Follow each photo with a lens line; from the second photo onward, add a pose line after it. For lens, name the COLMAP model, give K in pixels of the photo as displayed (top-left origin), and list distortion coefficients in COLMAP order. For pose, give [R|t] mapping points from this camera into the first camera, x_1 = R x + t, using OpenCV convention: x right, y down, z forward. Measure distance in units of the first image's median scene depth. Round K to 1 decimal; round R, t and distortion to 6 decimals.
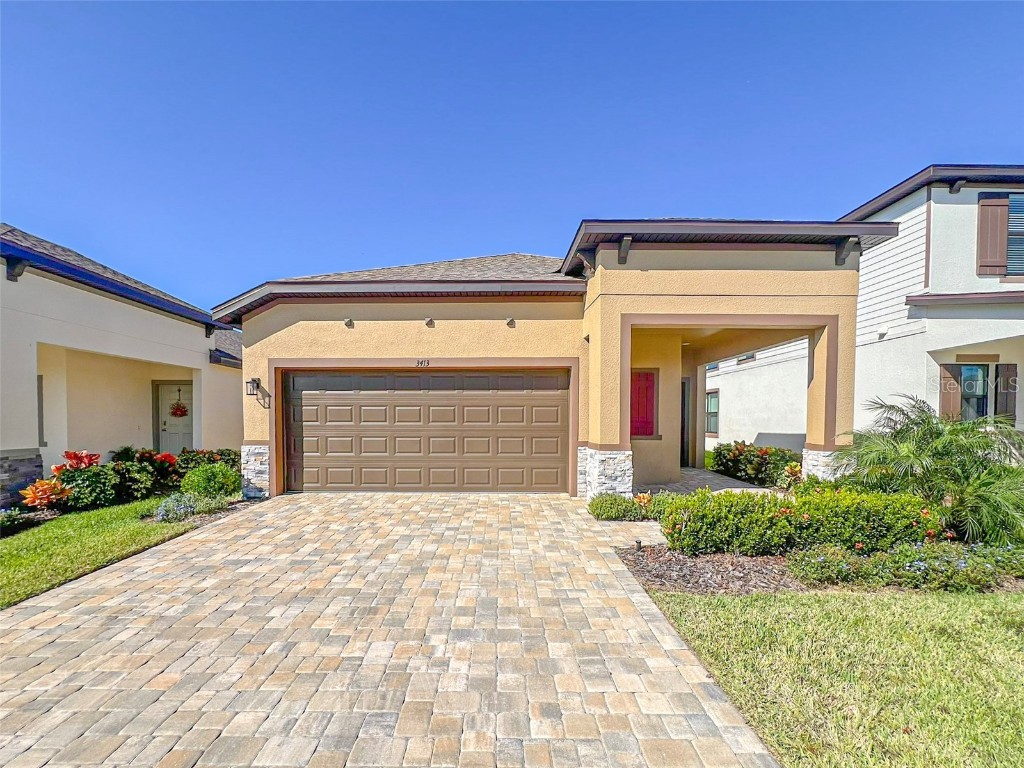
lens RADIAL K [[418.1, 0, 513.6], [0, 418.1, 420.6], [0, 0, 1]] dist [-0.000839, 0.000108]
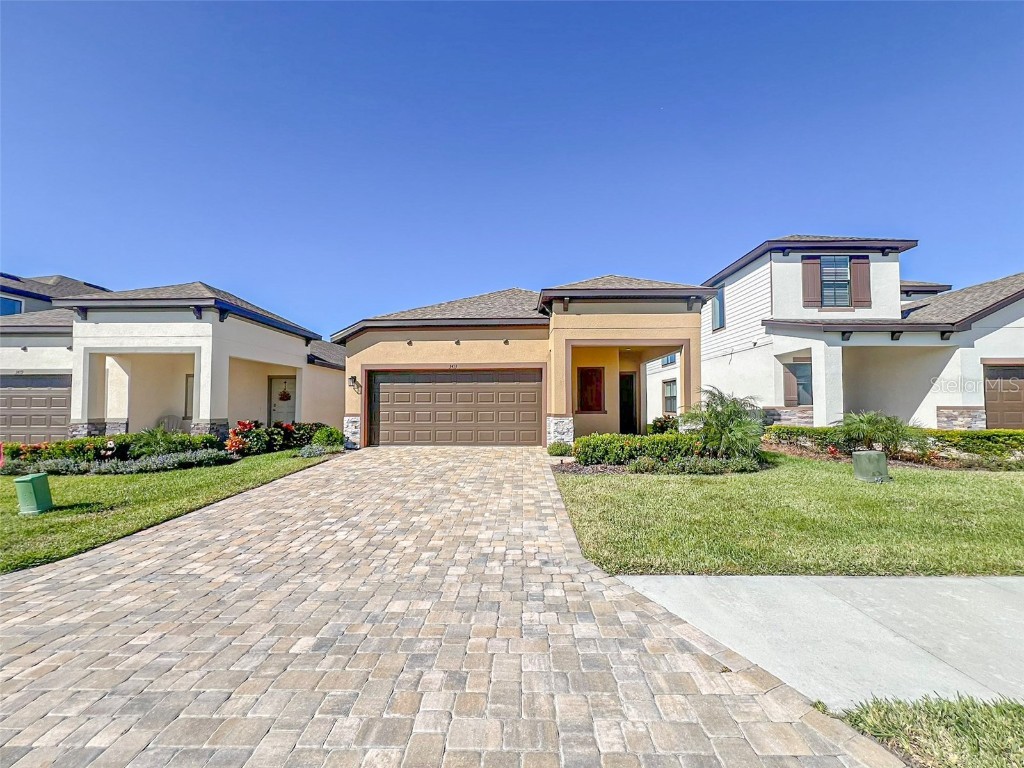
lens RADIAL K [[418.1, 0, 520.8], [0, 418.1, 384.4], [0, 0, 1]] dist [-0.000839, 0.000108]
pose [[0.999100, -0.005761, -0.042025, 0.120830], [0.003499, 0.998551, -0.053703, 0.023970], [0.042274, 0.053508, 0.997672, -0.641743]]
